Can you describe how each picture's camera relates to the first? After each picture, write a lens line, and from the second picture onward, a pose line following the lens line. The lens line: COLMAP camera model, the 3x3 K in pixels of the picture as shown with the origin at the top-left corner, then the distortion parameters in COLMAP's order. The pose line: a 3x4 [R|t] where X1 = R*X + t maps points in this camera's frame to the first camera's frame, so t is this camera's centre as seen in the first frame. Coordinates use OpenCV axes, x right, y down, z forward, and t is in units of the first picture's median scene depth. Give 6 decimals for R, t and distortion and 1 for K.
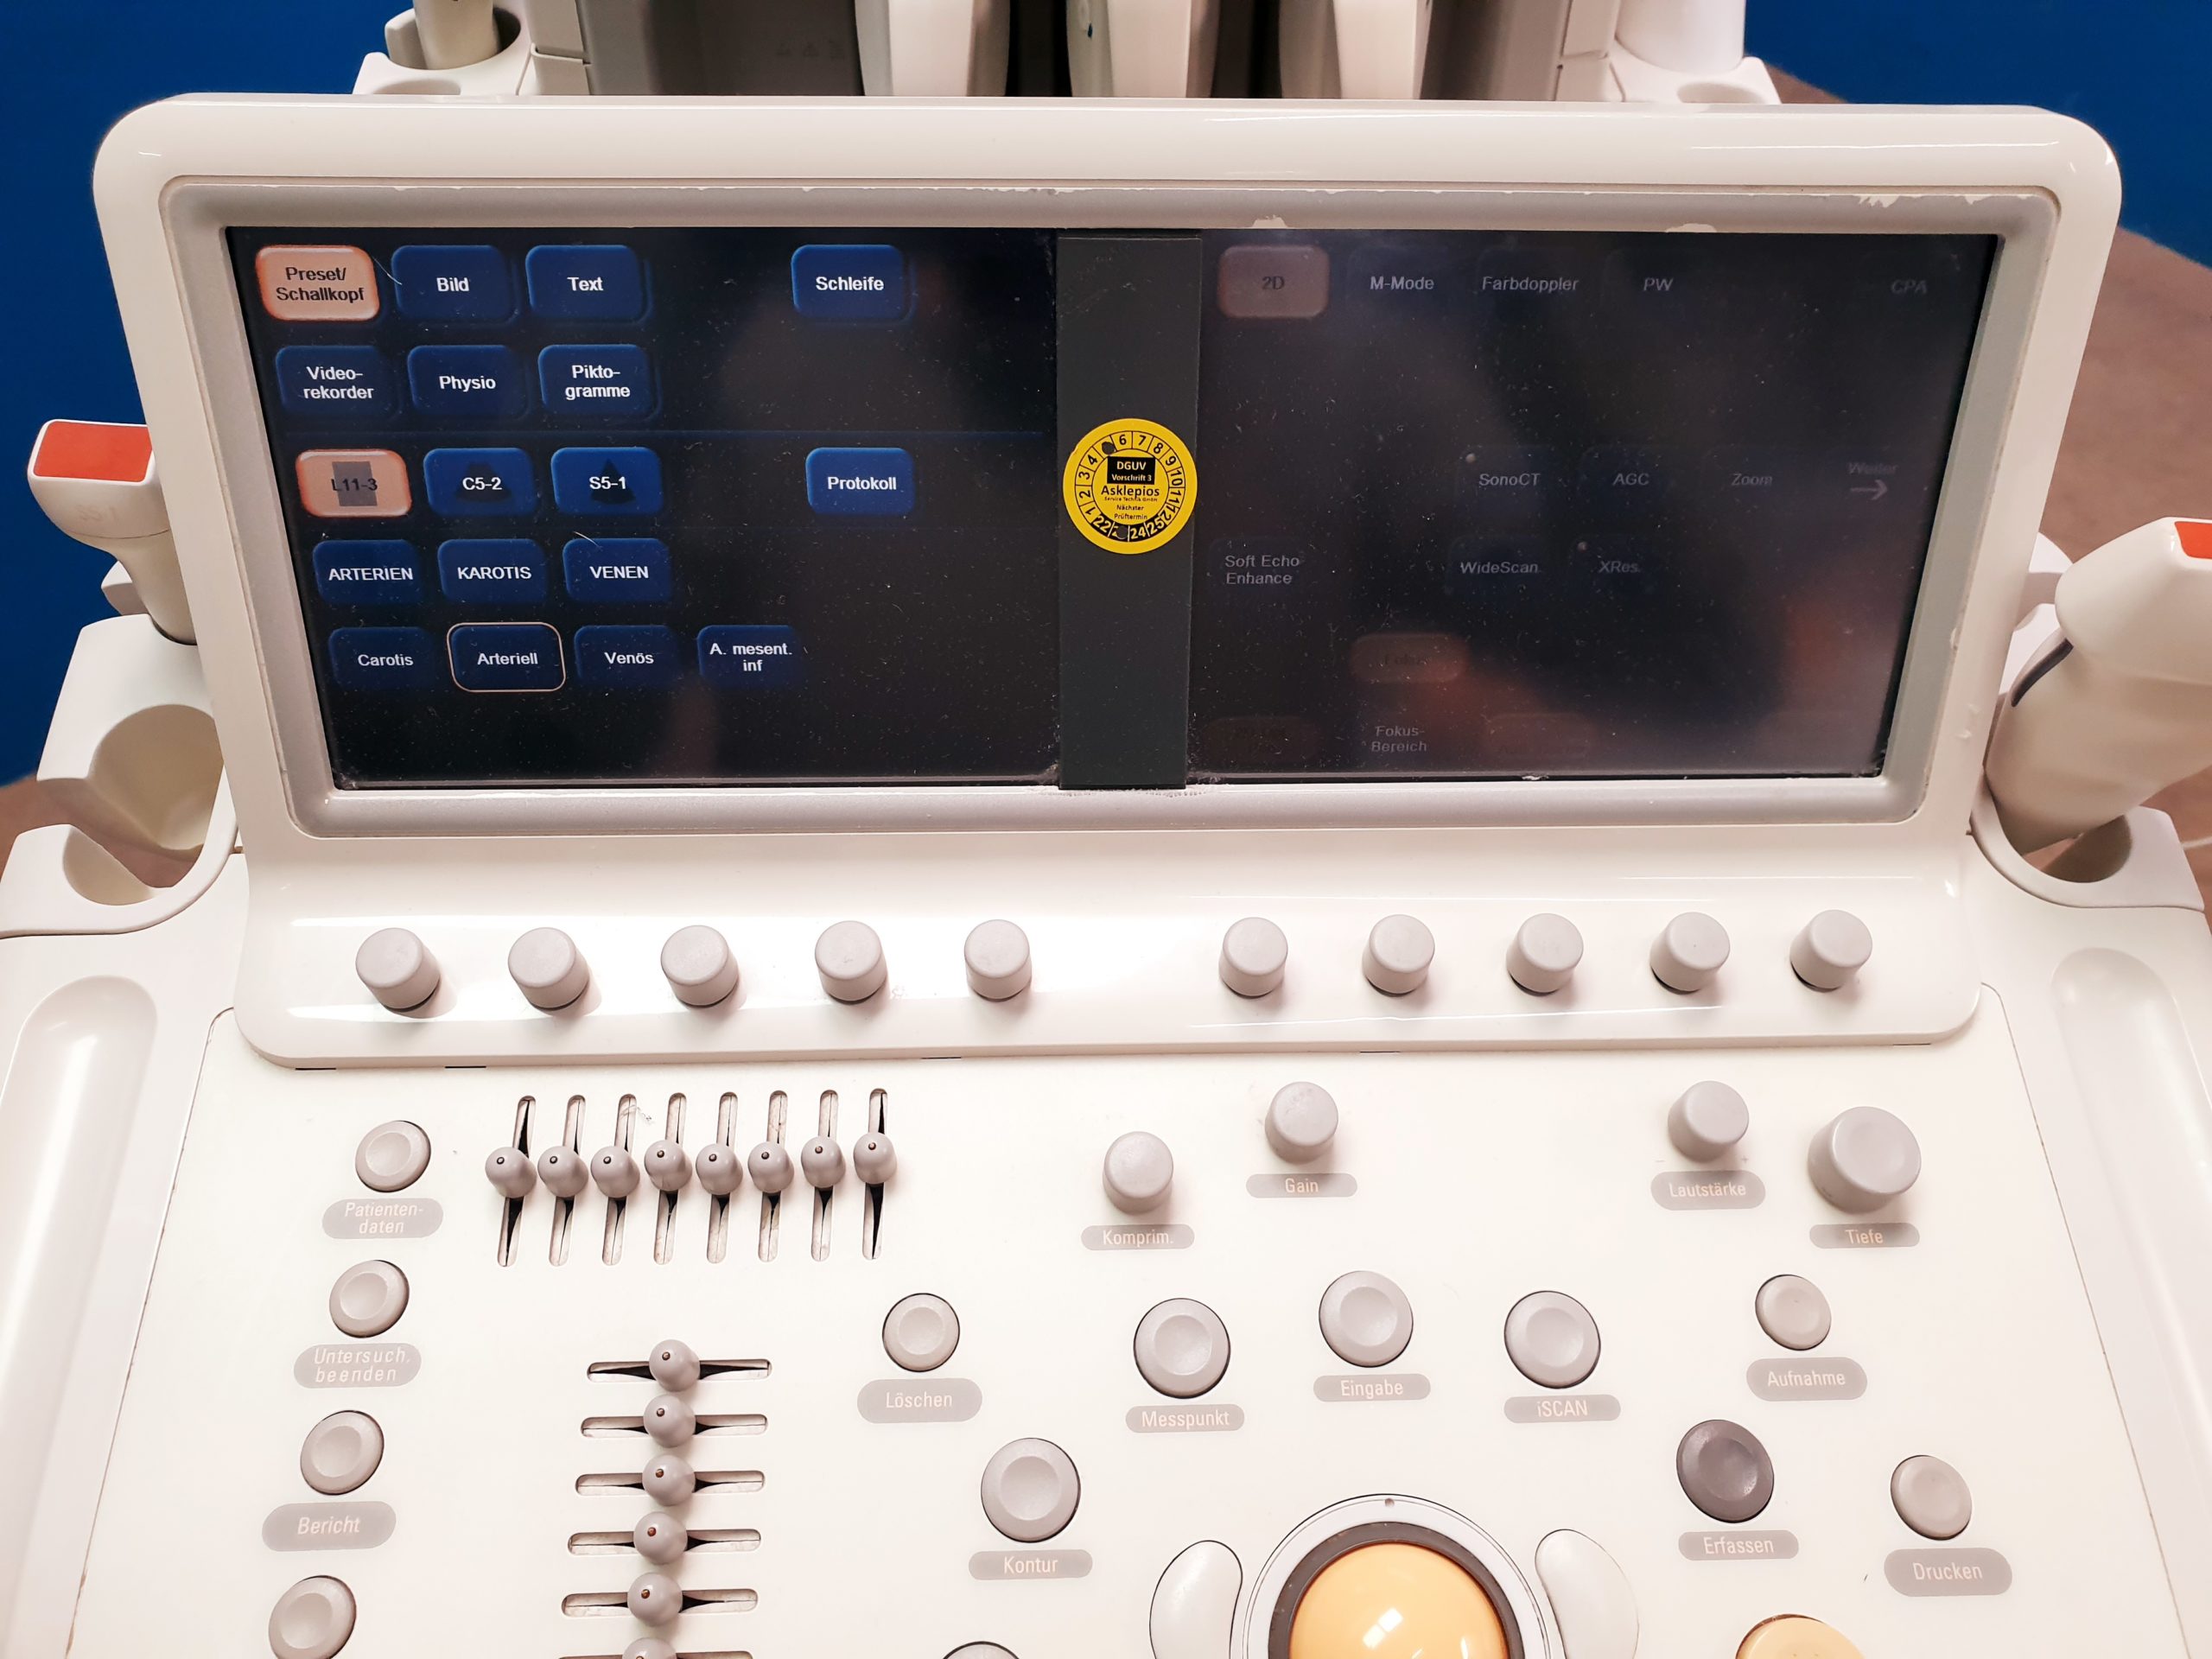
lens RADIAL K [[1788.8, 0, 1128.1], [0, 1788.8, 846.0], [0, 0, 1]] dist [-0.002985, -0.044480]
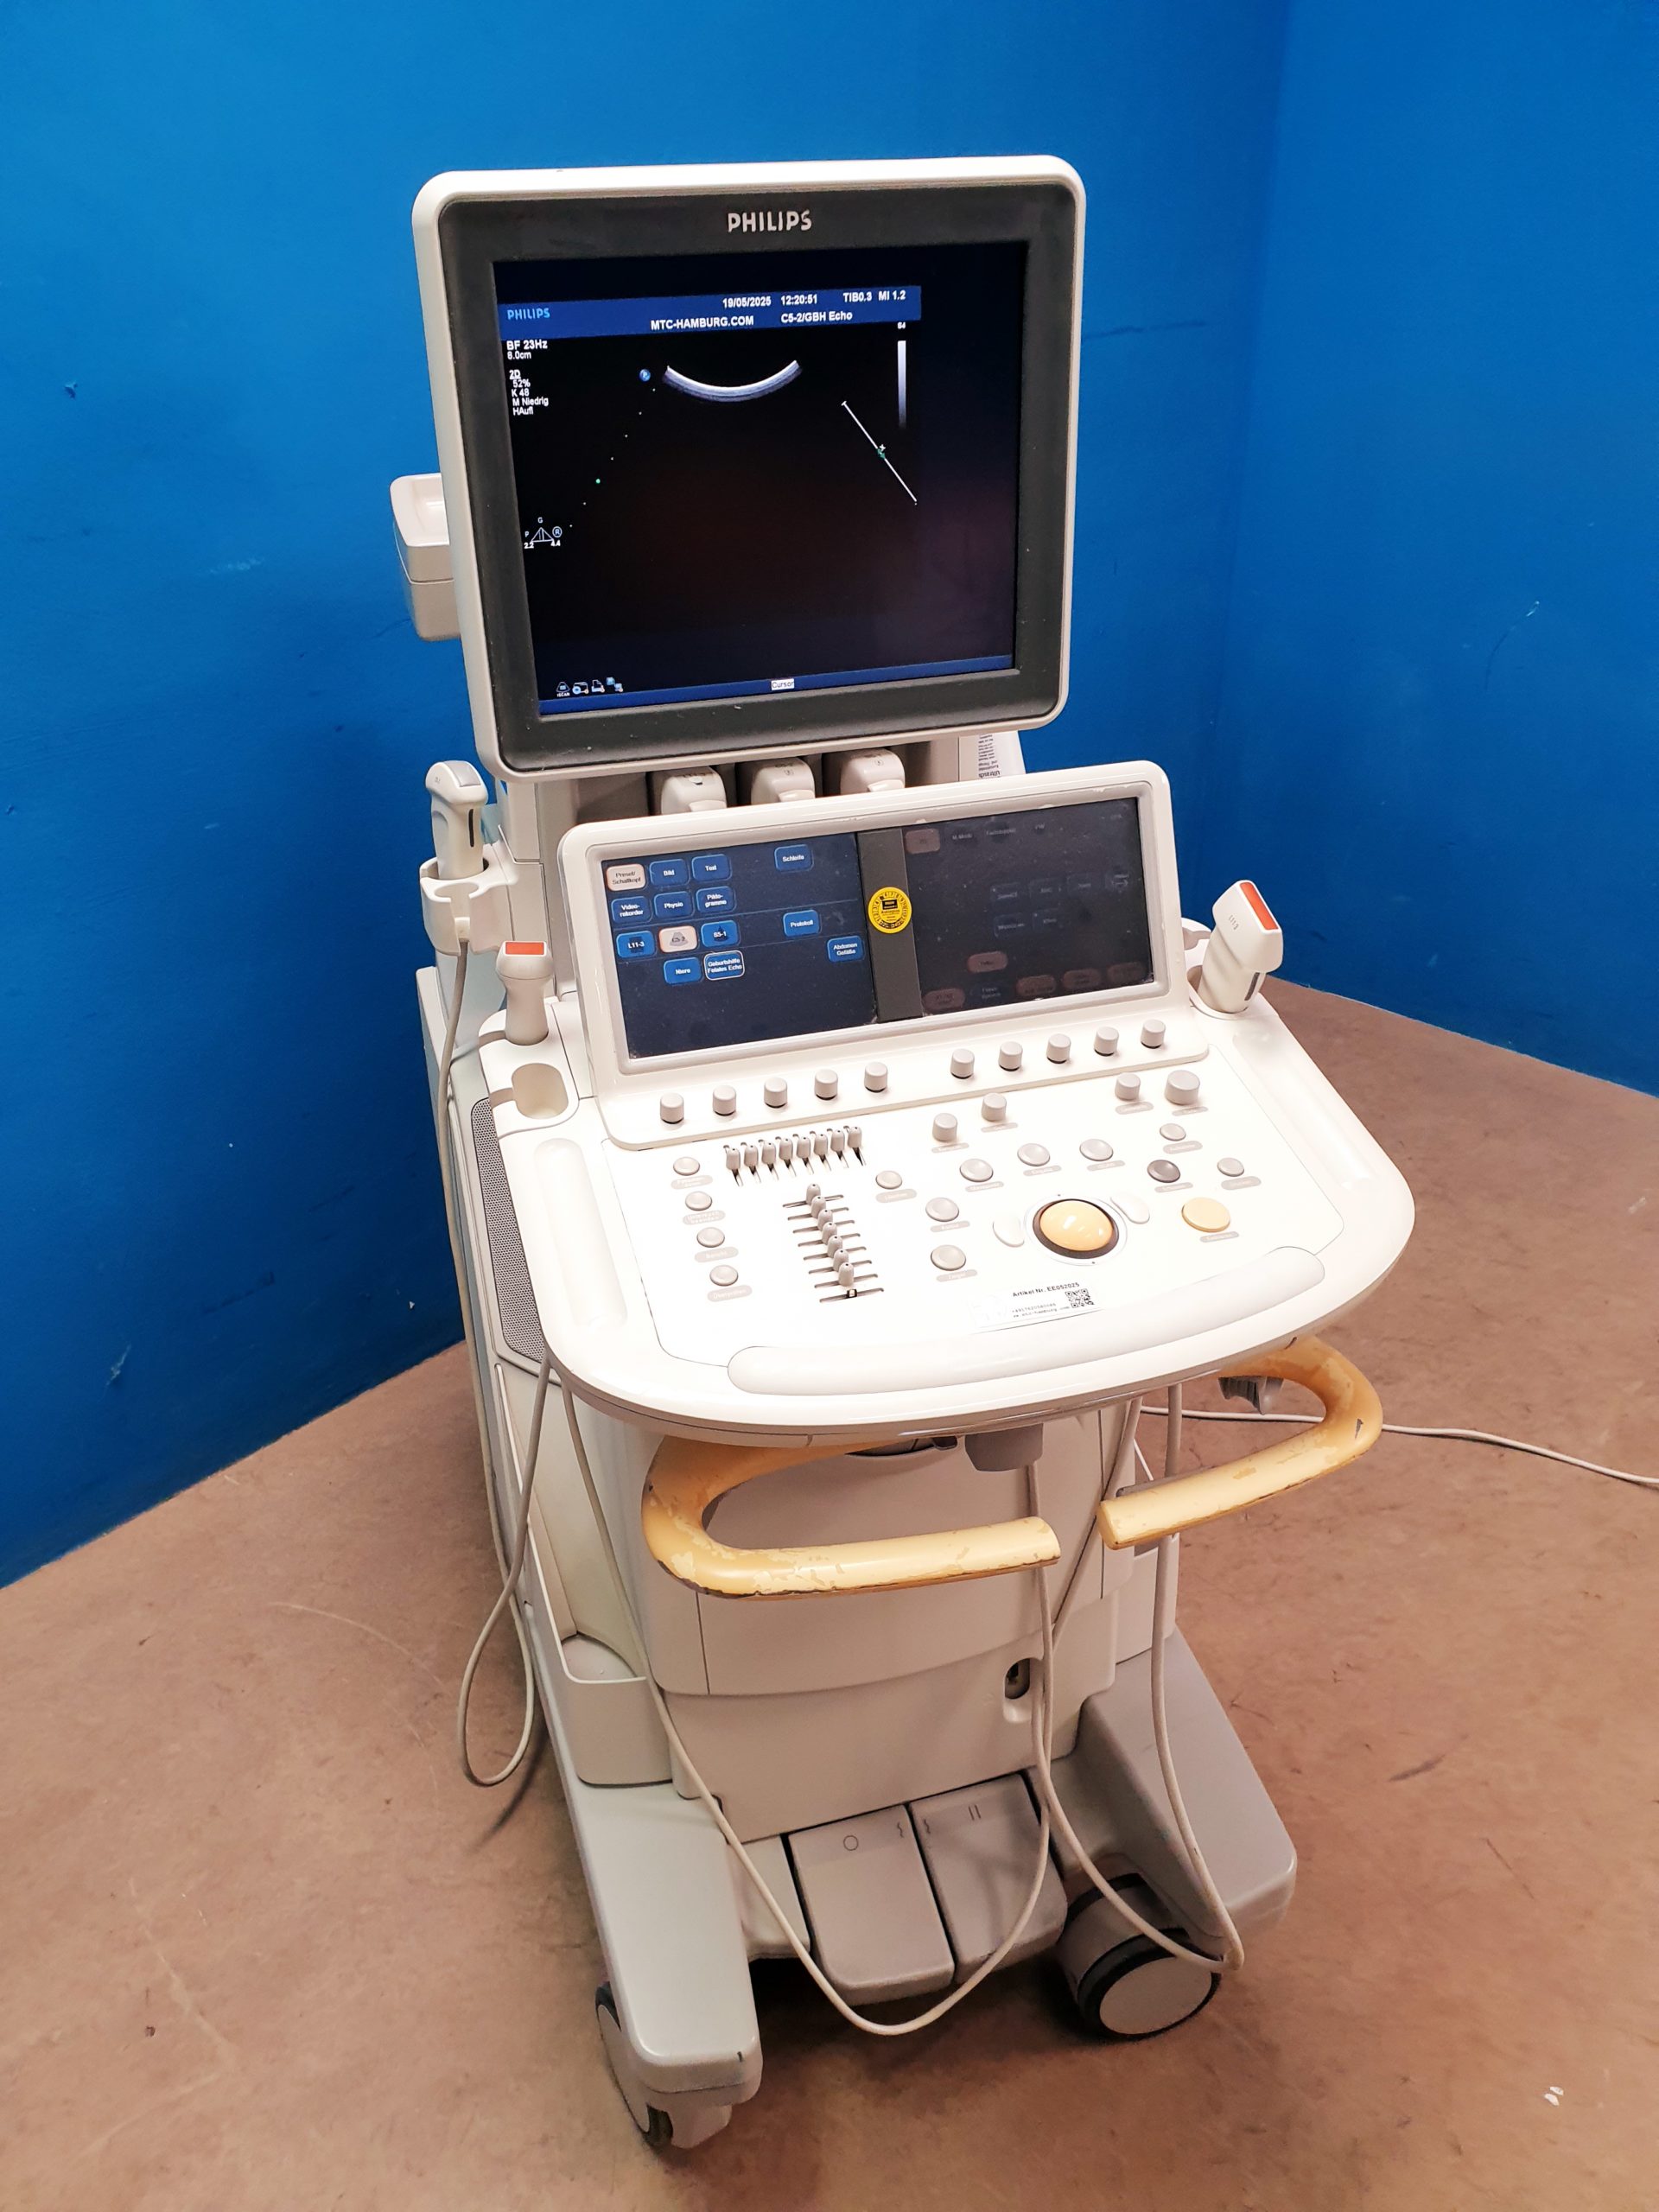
lens RADIAL K [[1788.8, 0, 828.2], [0, 1788.8, 1149.2], [0, 0, 1]] dist [-0.002985, -0.044480]
pose [[0.964680, -0.162152, 0.207605, -0.794442], [0.221172, 0.926661, -0.303944, 1.070162], [-0.143095, 0.339125, 0.929795, -1.656688]]
